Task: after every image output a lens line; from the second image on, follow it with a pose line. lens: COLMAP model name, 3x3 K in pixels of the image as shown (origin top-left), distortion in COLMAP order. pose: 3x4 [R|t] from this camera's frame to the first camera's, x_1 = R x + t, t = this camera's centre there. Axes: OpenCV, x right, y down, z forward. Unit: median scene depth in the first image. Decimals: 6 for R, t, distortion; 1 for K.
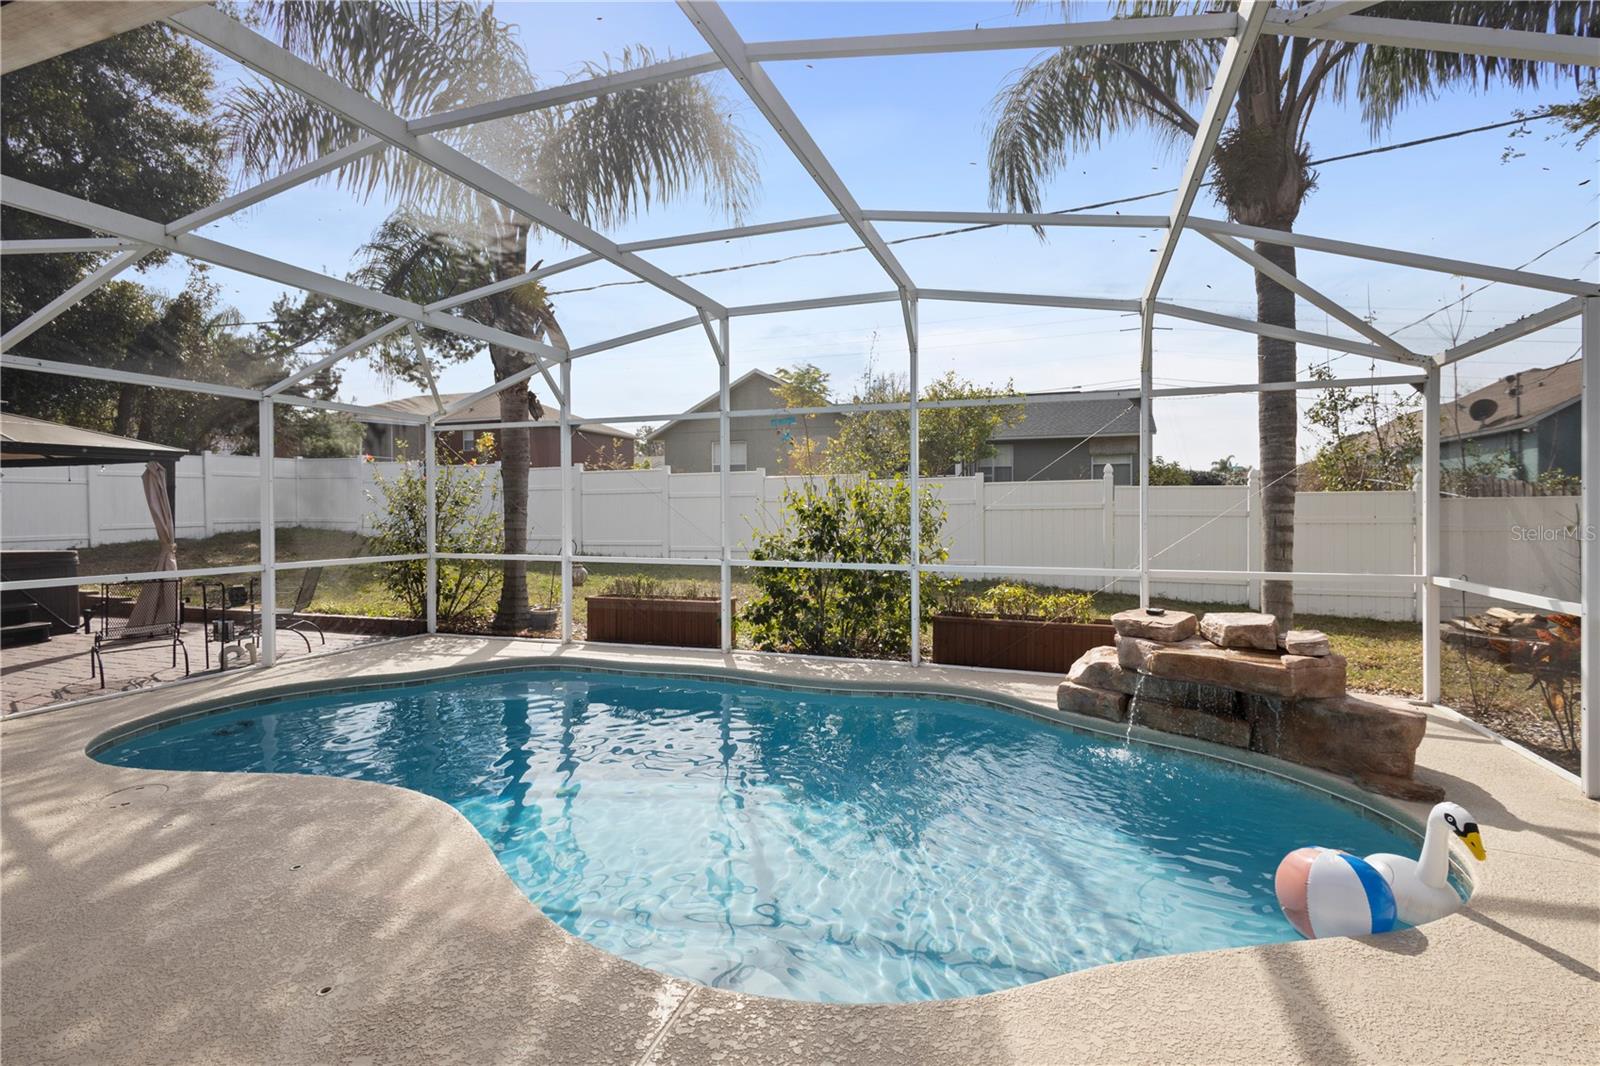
lens RADIAL K [[740.8, 0, 801.5], [0, 740.8, 514.5], [0, 0, 1]] dist [0.009711, -0.001145]
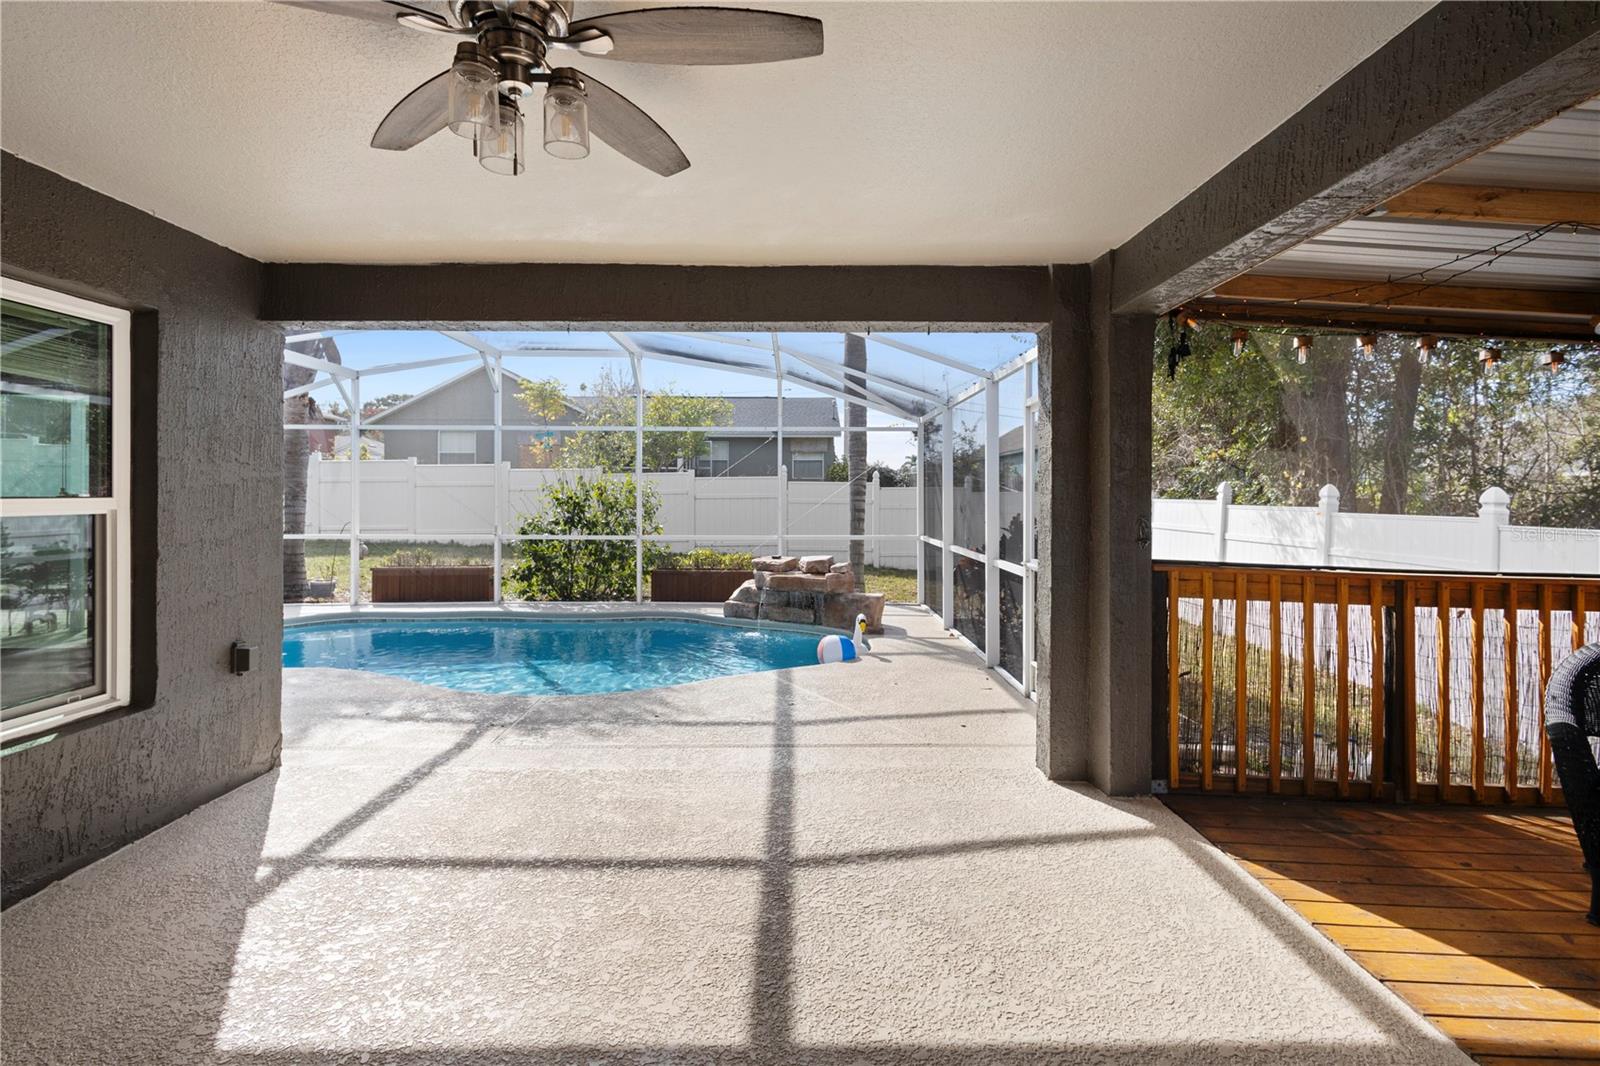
lens RADIAL K [[742.3, 0, 800.5], [0, 742.3, 503.0], [0, 0, 1]] dist [0.004988, -0.000753]
pose [[0.935357, 0.002685, 0.353695, -0.066238], [-0.002542, 0.999996, -0.000869, 0.002828], [-0.353697, -0.000086, 0.935360, -0.472809]]
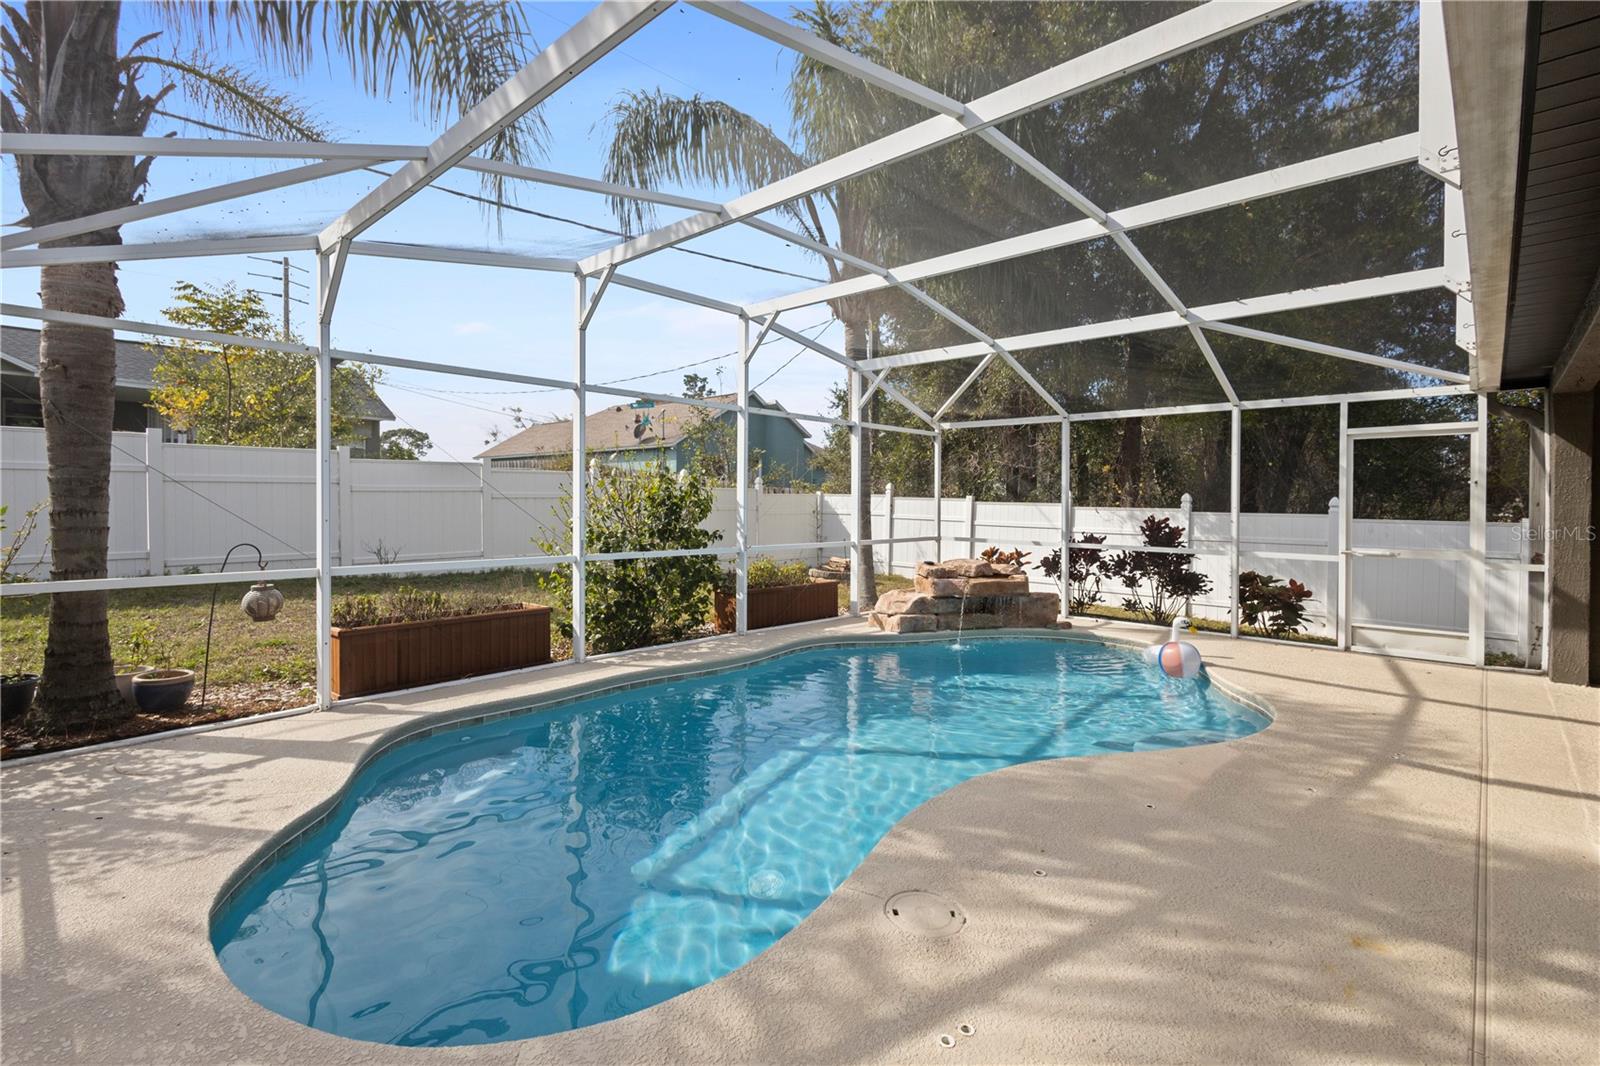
lens RADIAL K [[742.3, 0, 800.5], [0, 742.3, 503.0], [0, 0, 1]] dist [0.004988, -0.000753]
pose [[0.386101, 0.002956, 0.922452, -0.820032], [-0.003680, 0.999992, -0.001664, 0.000785], [-0.922449, -0.002752, 0.386109, 0.443061]]
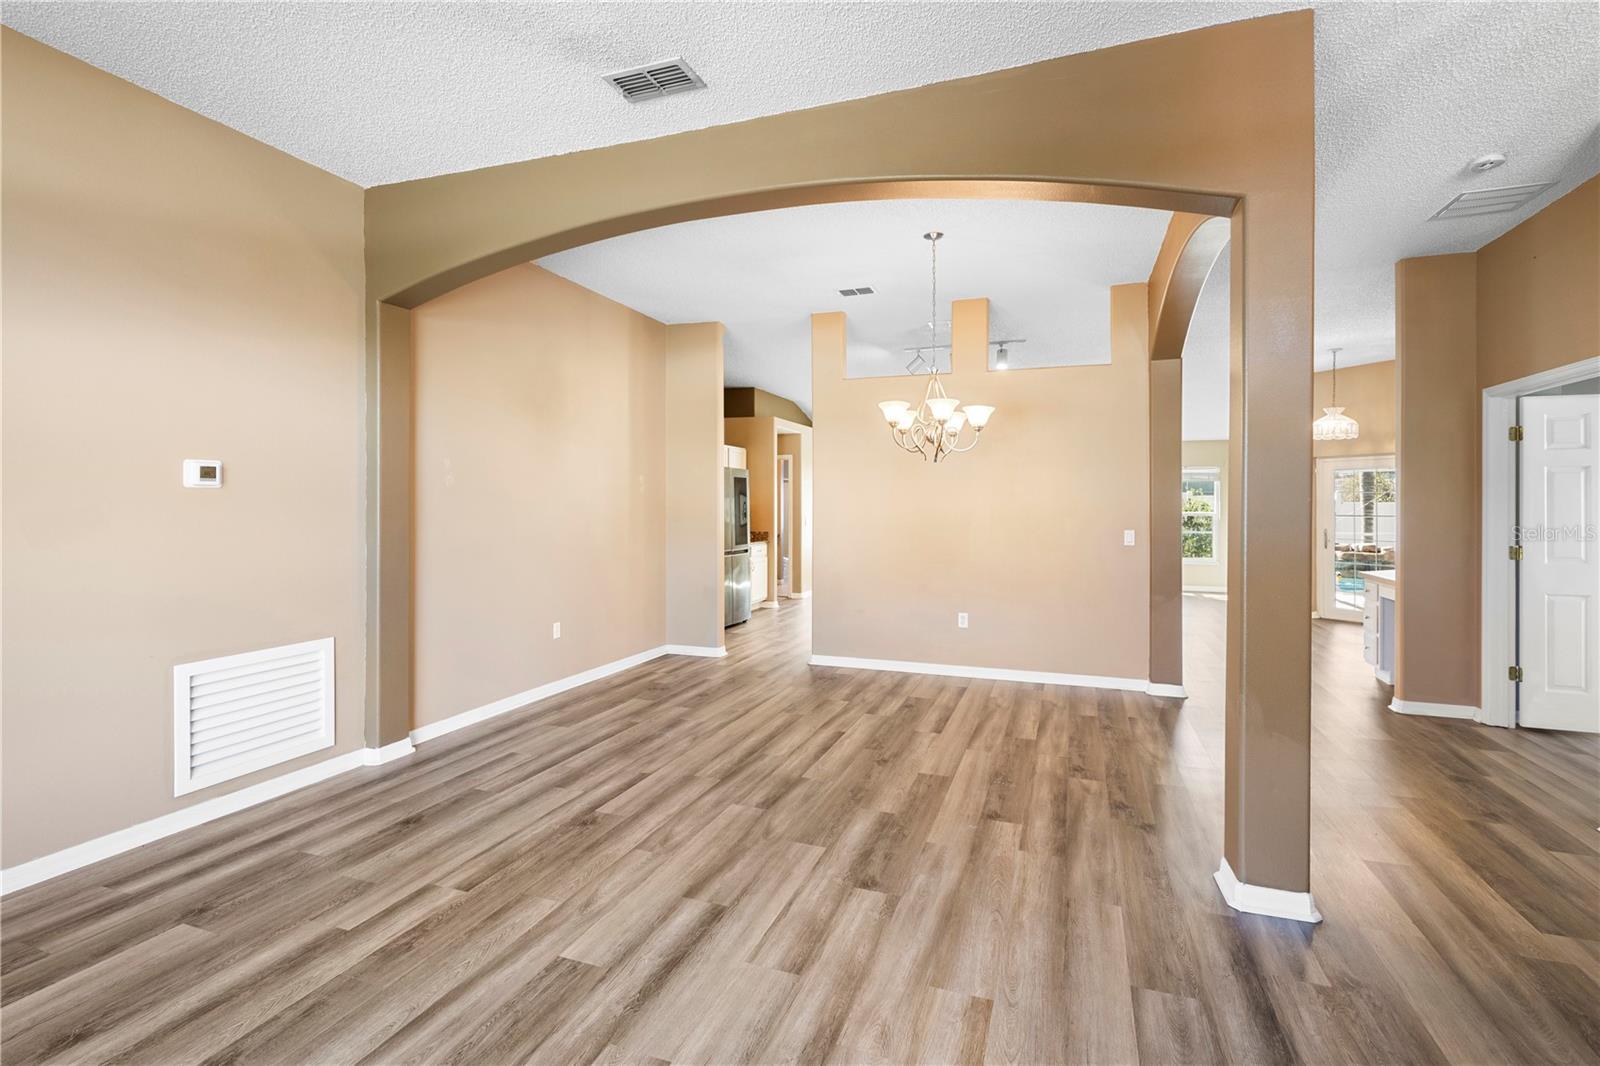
lens RADIAL K [[742.3, 0, 800.5], [0, 742.3, 503.0], [0, 0, 1]] dist [0.004988, -0.000753]
pose [[0.999979, 0.003671, -0.005393, -1.301526], [-0.003722, 0.999948, -0.009501, -0.002697], [0.005358, 0.009521, 0.999940, -1.594092]]
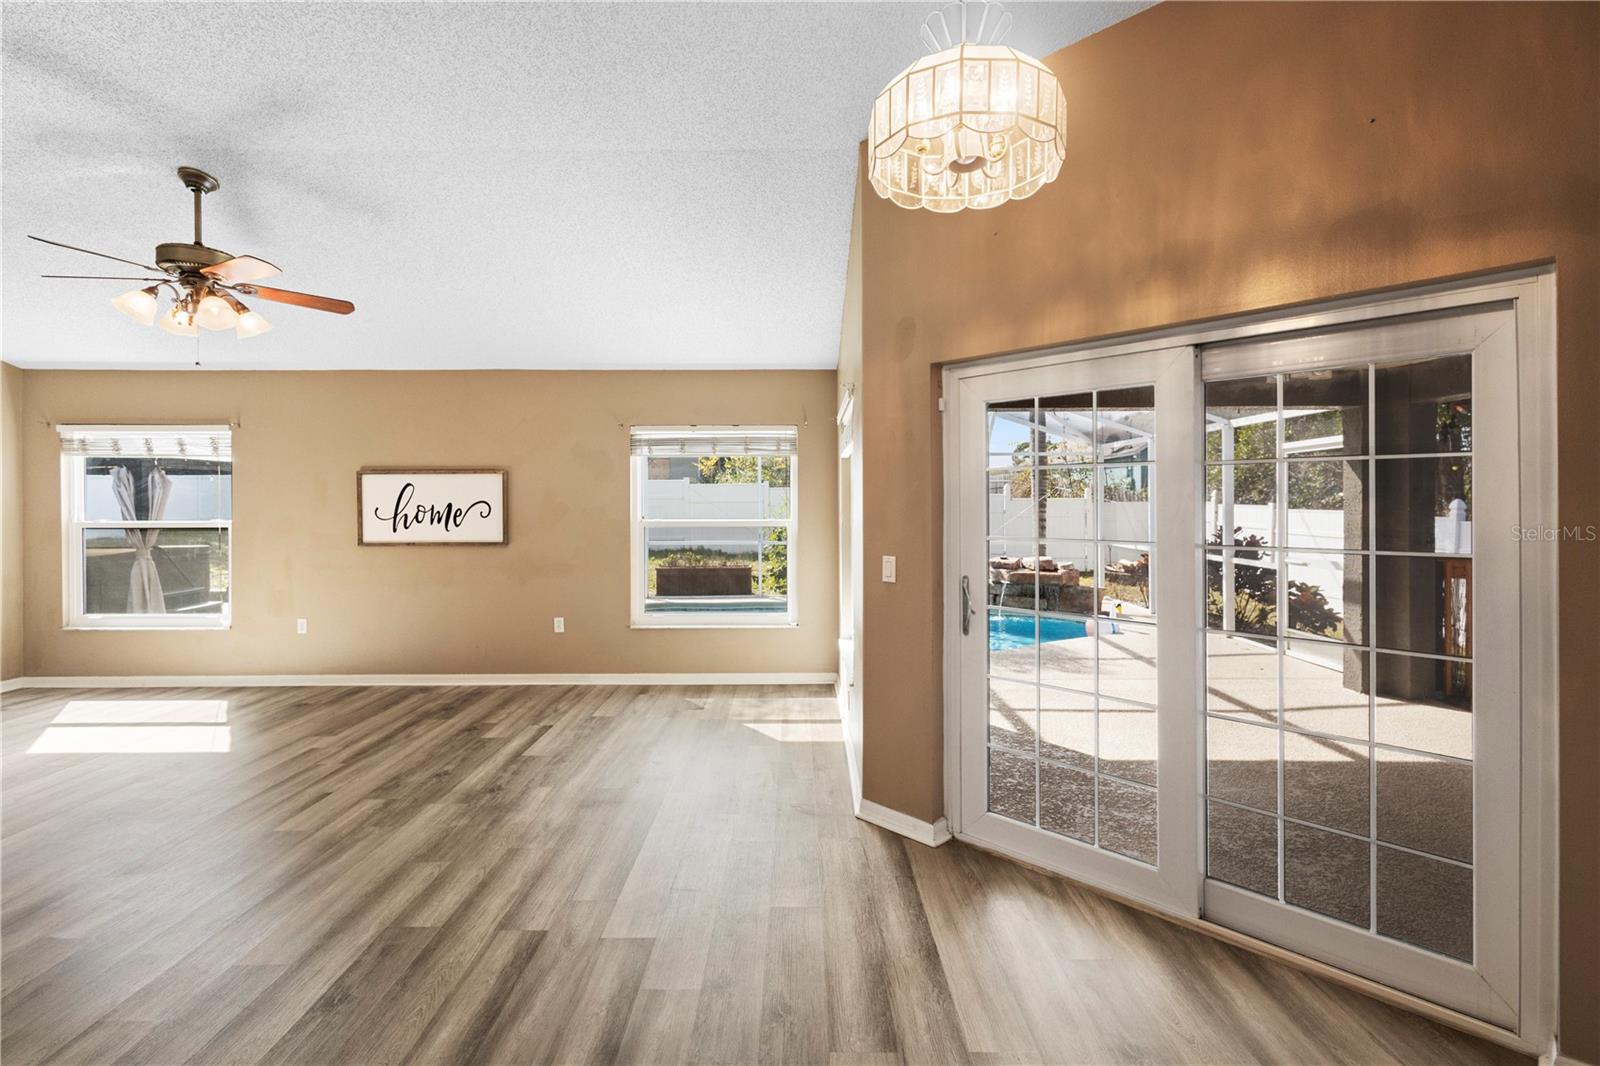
lens RADIAL K [[743.5, 0, 802.3], [0, 743.5, 506.6], [0, 0, 1]] dist [0.010932, -0.004155]
pose [[0.939520, -0.002875, 0.342483, -0.600629], [0.003692, 0.999992, -0.001733, -0.014478], [-0.342476, 0.002893, 0.939522, -0.623778]]
